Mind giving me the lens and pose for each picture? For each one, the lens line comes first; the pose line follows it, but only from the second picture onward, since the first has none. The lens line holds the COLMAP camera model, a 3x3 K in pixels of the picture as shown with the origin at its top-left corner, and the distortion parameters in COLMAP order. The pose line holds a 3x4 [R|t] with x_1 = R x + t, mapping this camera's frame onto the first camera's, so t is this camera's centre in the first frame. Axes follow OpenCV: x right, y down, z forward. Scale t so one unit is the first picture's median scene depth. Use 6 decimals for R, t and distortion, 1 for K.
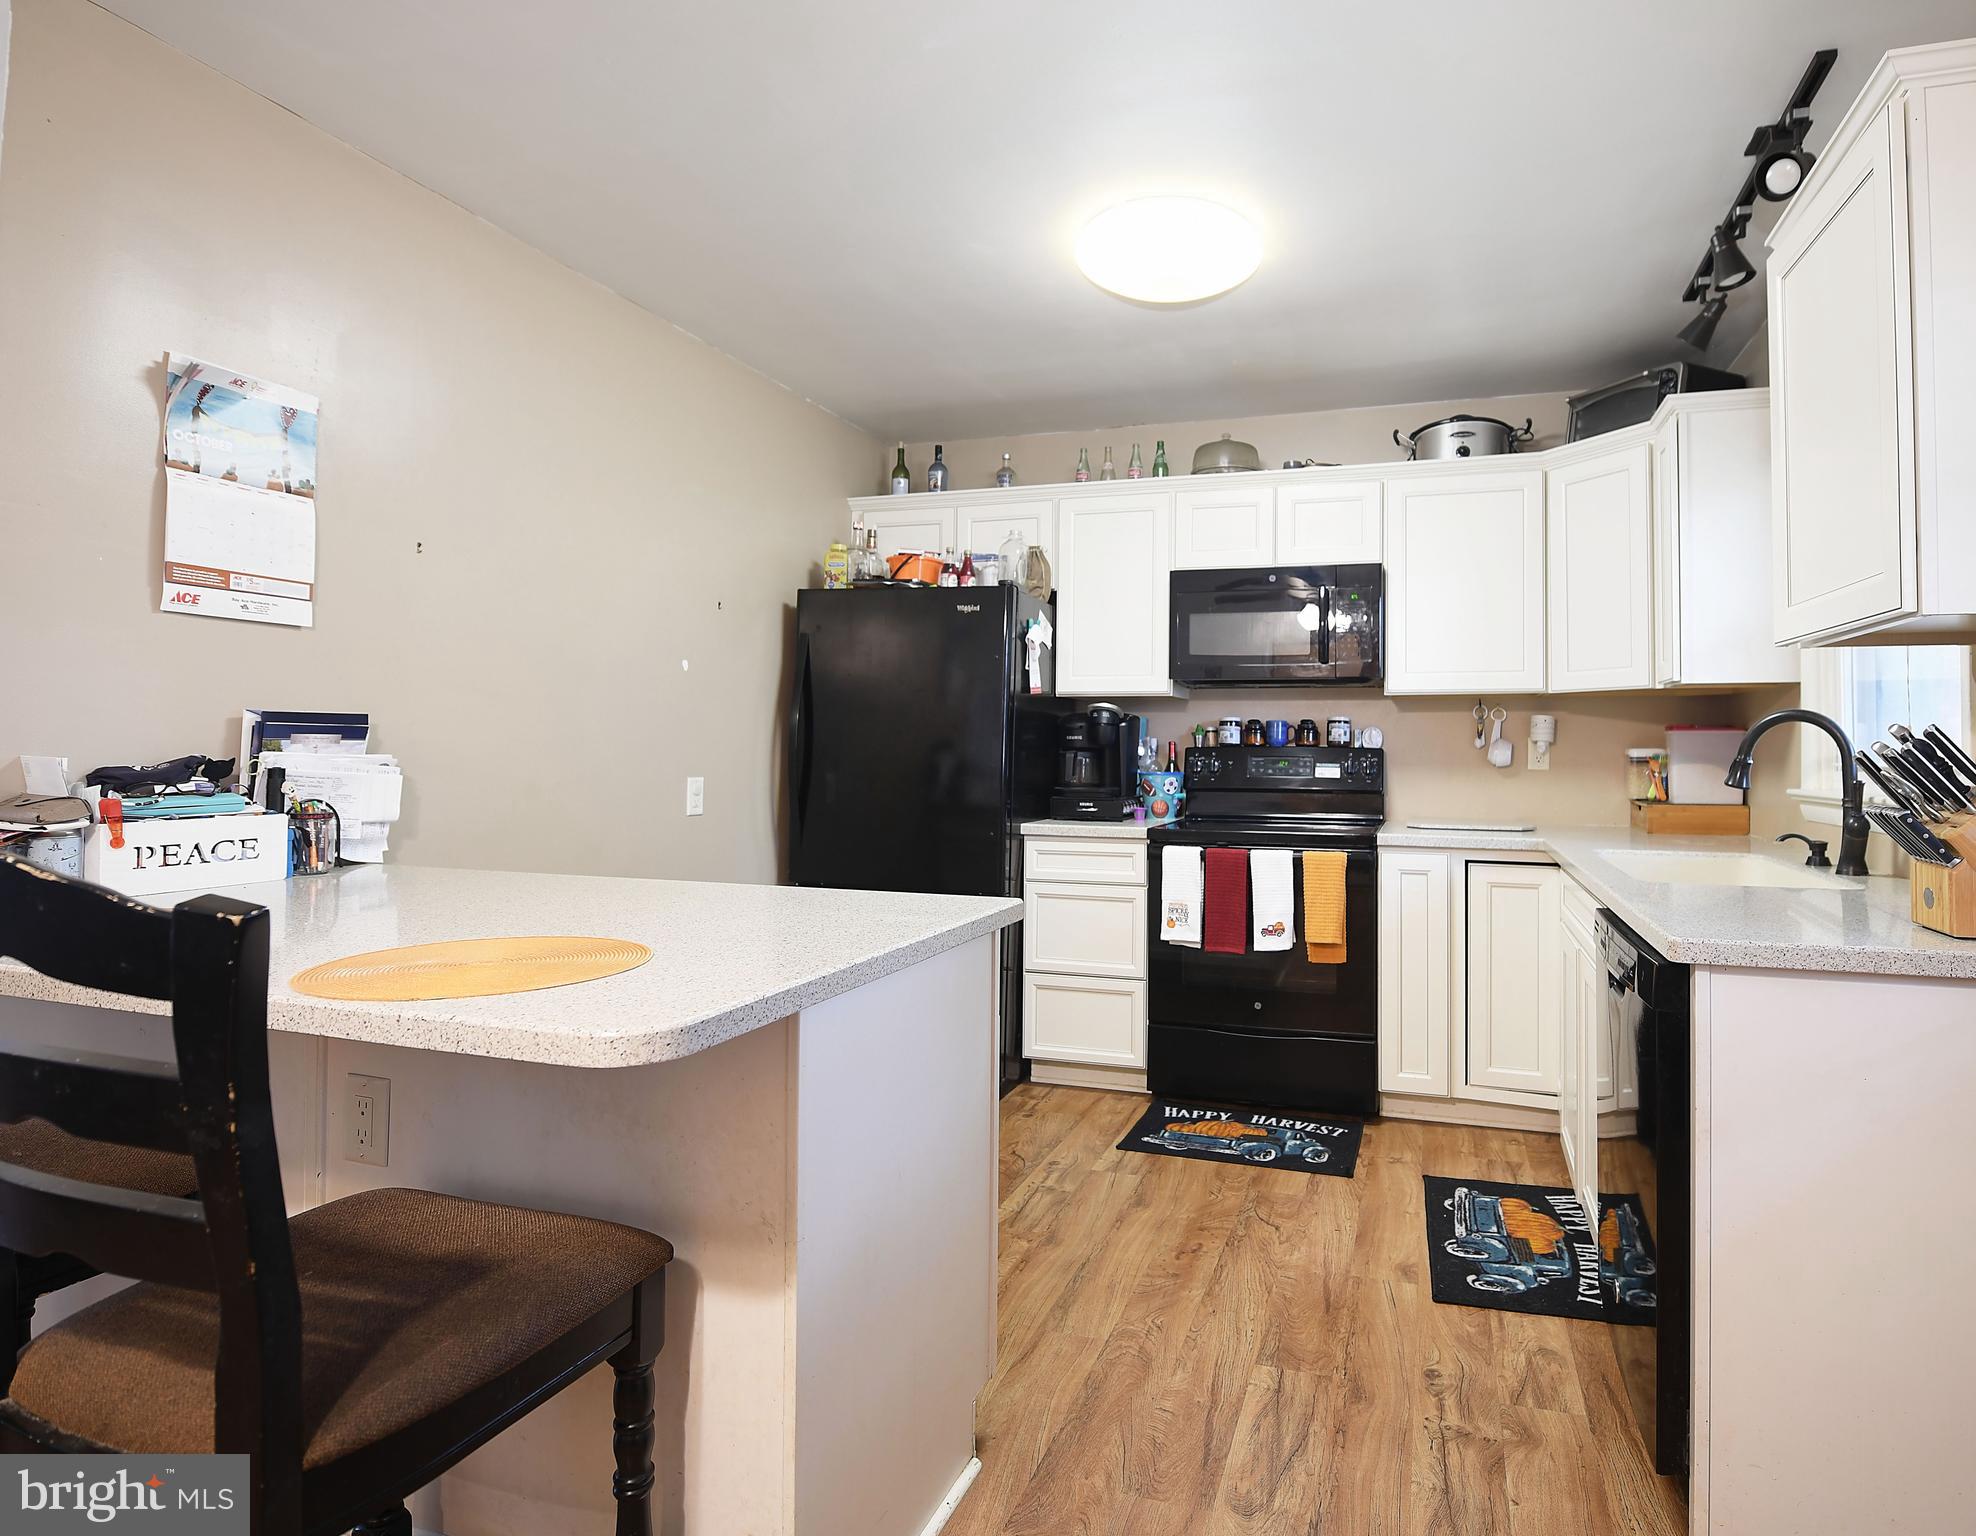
lens RADIAL K [[1052.4, 0, 1138.6], [0, 1052.4, 724.4], [0, 0, 1]] dist [-0.004661, -0.007979]
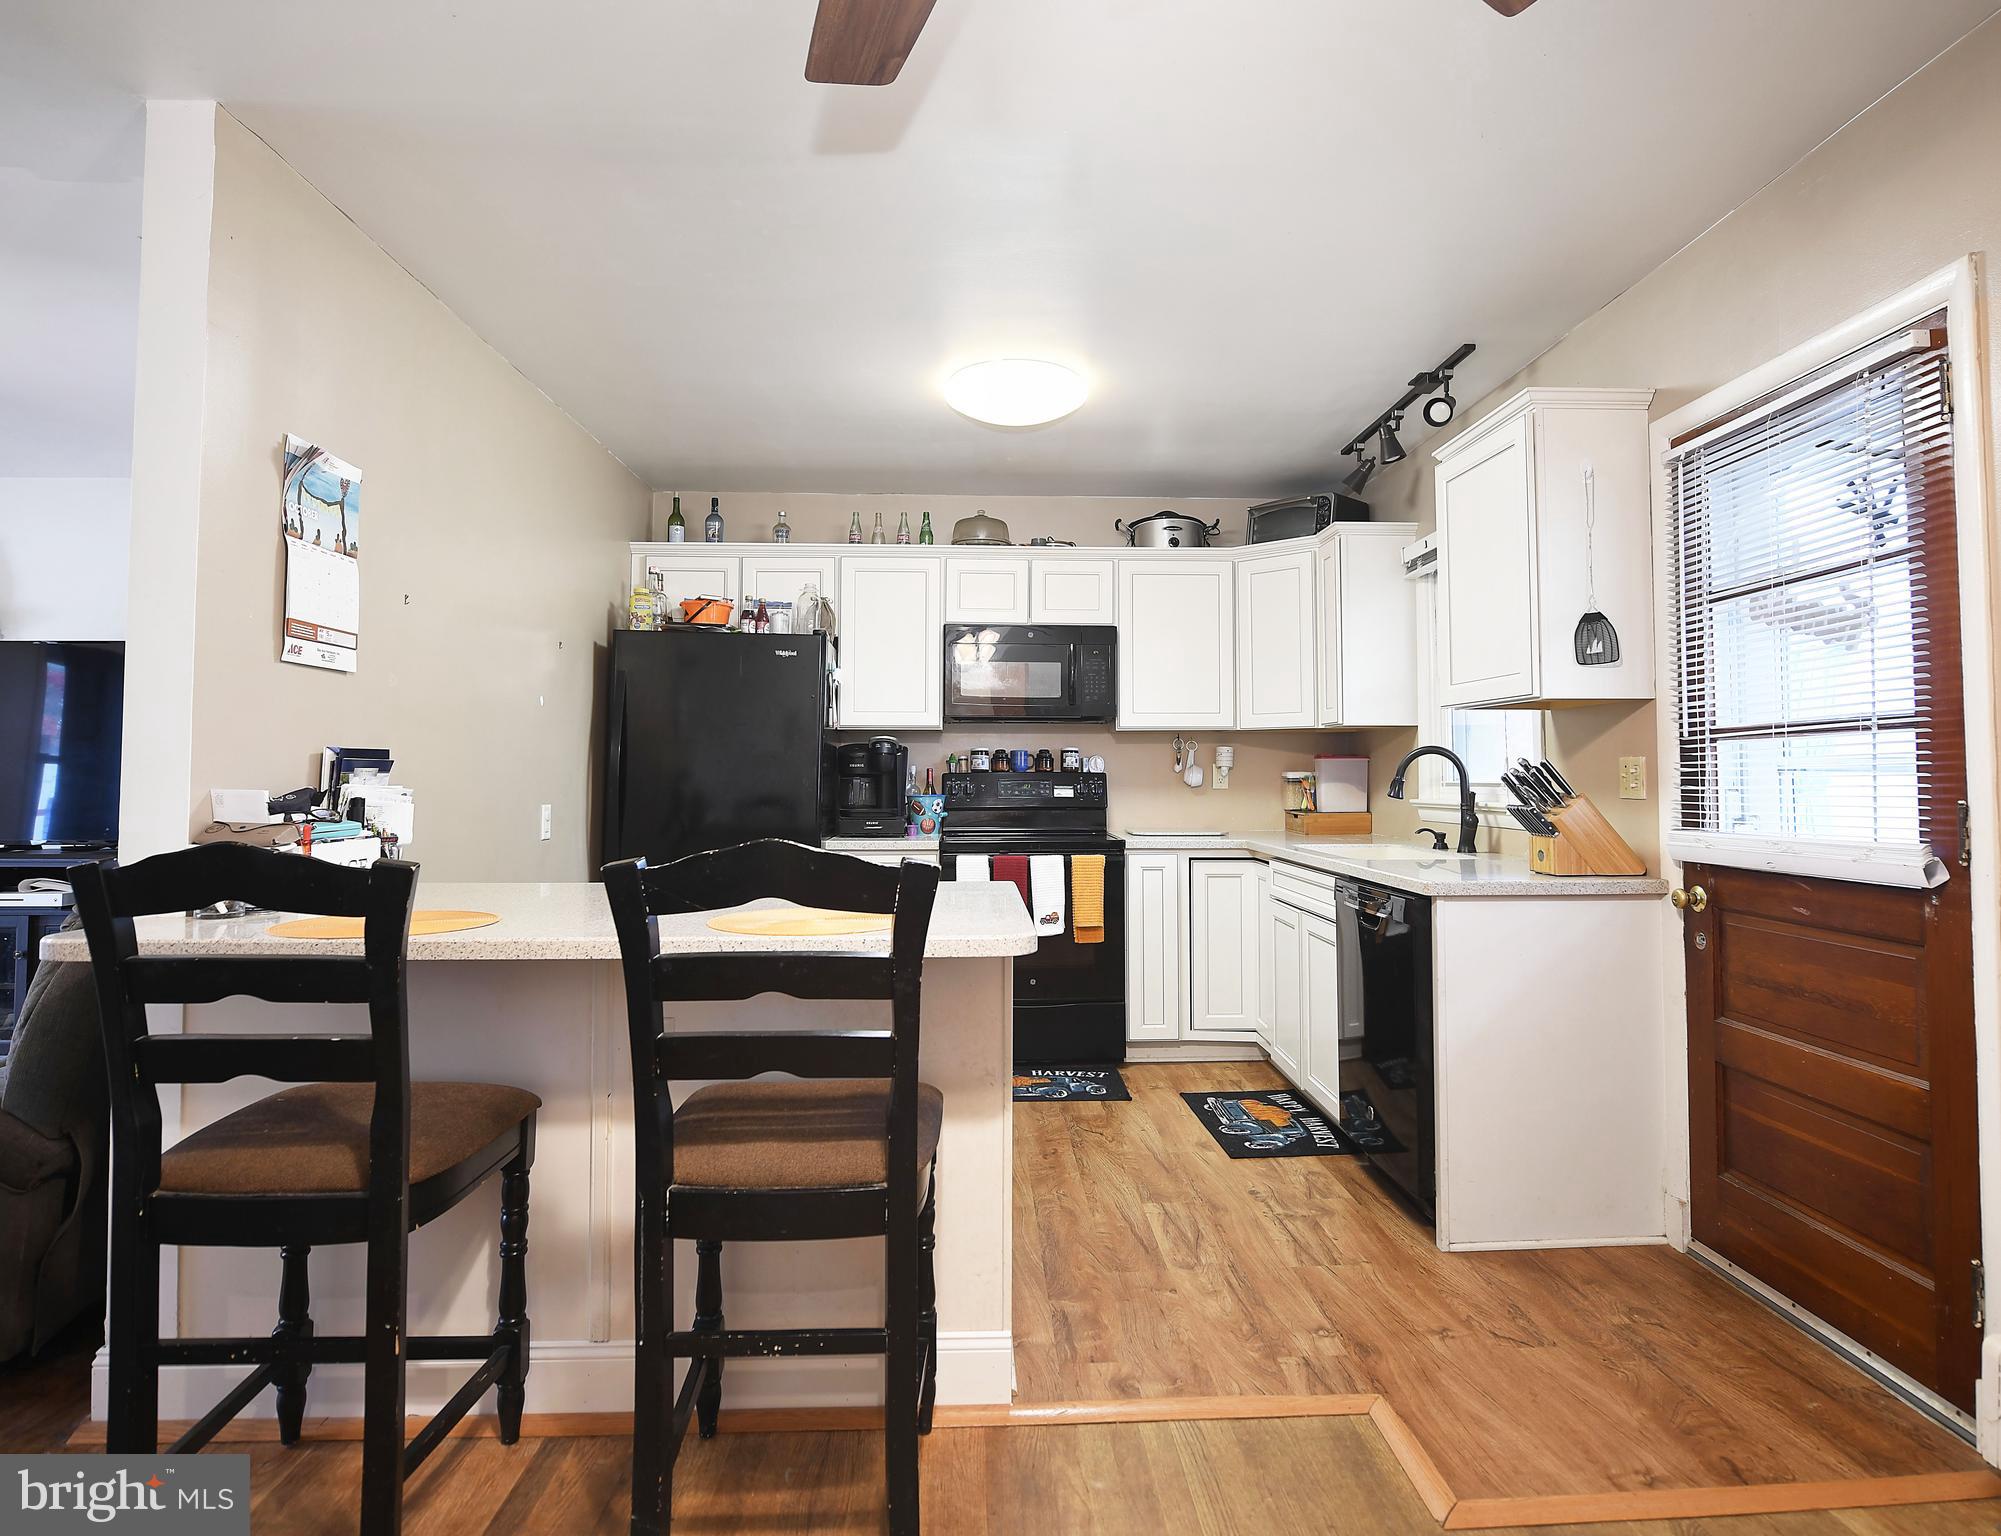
lens RADIAL K [[1091.1, 0, 1032.4], [0, 1091.1, 733.0], [0, 0, 1]] dist [0.000455, -0.007976]
pose [[0.946720, 0.004428, 0.322028, -0.305851], [0.000004, 0.999905, -0.013760, -0.007745], [-0.322058, 0.013028, 0.946630, -0.221537]]
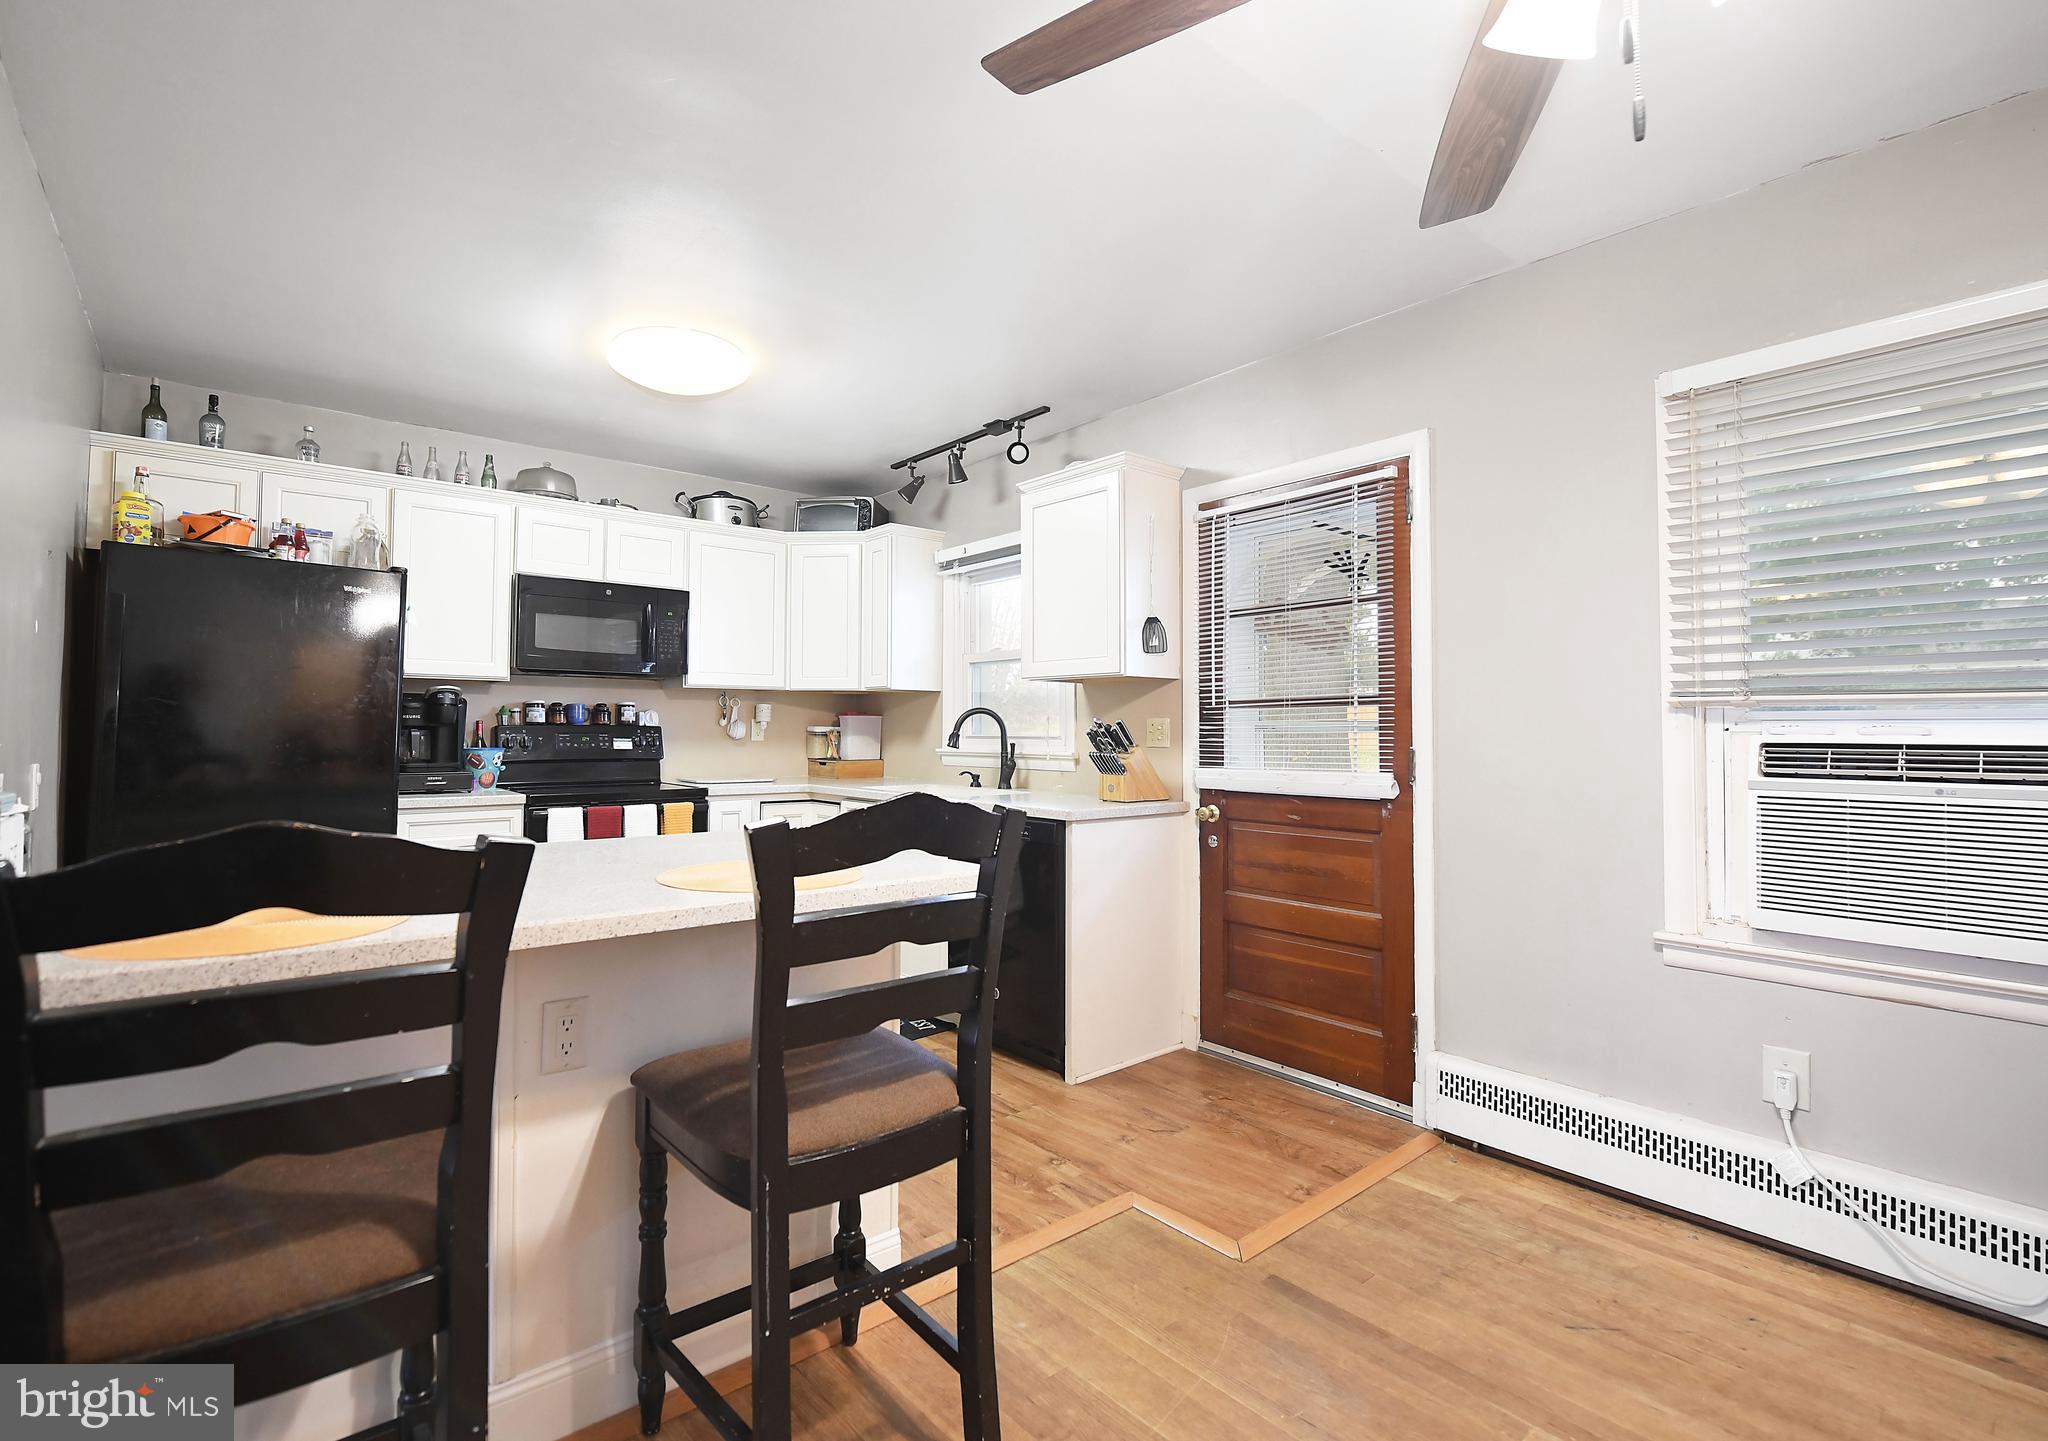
lens RADIAL K [[927.8, 0, 966.4], [0, 927.8, 706.7], [0, 0, 1]] dist [-0.011287, -0.000225]
pose [[0.587160, 0.015644, 0.809320, -0.567239], [-0.019652, 0.999794, -0.005068, -0.004387], [-0.809232, -0.012929, 0.587347, -0.003447]]
